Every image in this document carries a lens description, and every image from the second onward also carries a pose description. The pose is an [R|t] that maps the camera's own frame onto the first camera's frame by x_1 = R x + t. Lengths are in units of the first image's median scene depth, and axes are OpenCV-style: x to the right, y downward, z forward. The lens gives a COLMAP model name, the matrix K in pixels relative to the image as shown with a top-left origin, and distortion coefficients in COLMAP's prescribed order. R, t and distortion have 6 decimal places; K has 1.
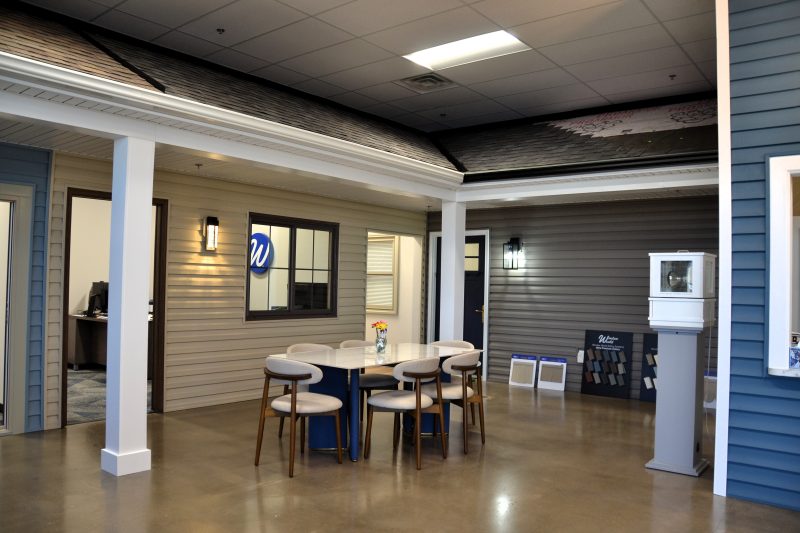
lens RADIAL K [[640.8, 0, 400.0], [0, 640.8, 266.5], [0, 0, 1]] dist [-0.158645, 0.118391]
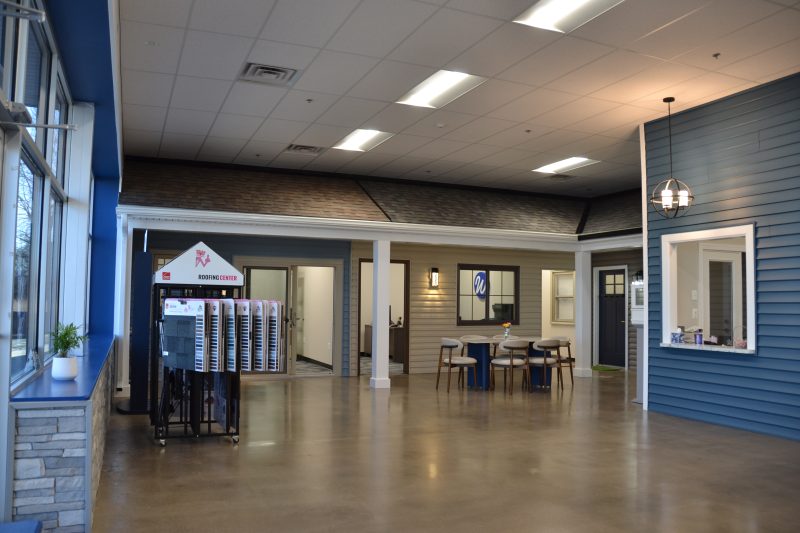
lens RADIAL K [[640.8, 0, 400.0], [0, 640.8, 266.5], [0, 0, 1]] dist [-0.158645, 0.118391]
pose [[0.887453, -0.038149, -0.459317, 0.459217], [0.021044, 0.998883, -0.042303, -0.006843], [0.460417, 0.027876, 0.887265, -0.677138]]
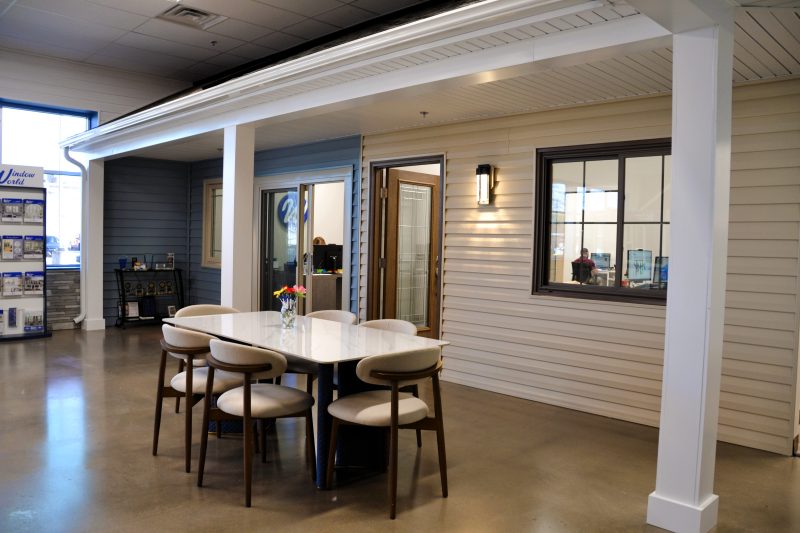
lens RADIAL K [[640.8, 0, 400.0], [0, 640.8, 266.5], [0, 0, 1]] dist [-0.158645, 0.118391]
pose [[-0.097616, 0.023183, -0.994954, 0.557405], [0.008928, 0.999709, 0.022418, 0.036667], [0.995184, -0.006694, -0.097795, 0.974044]]
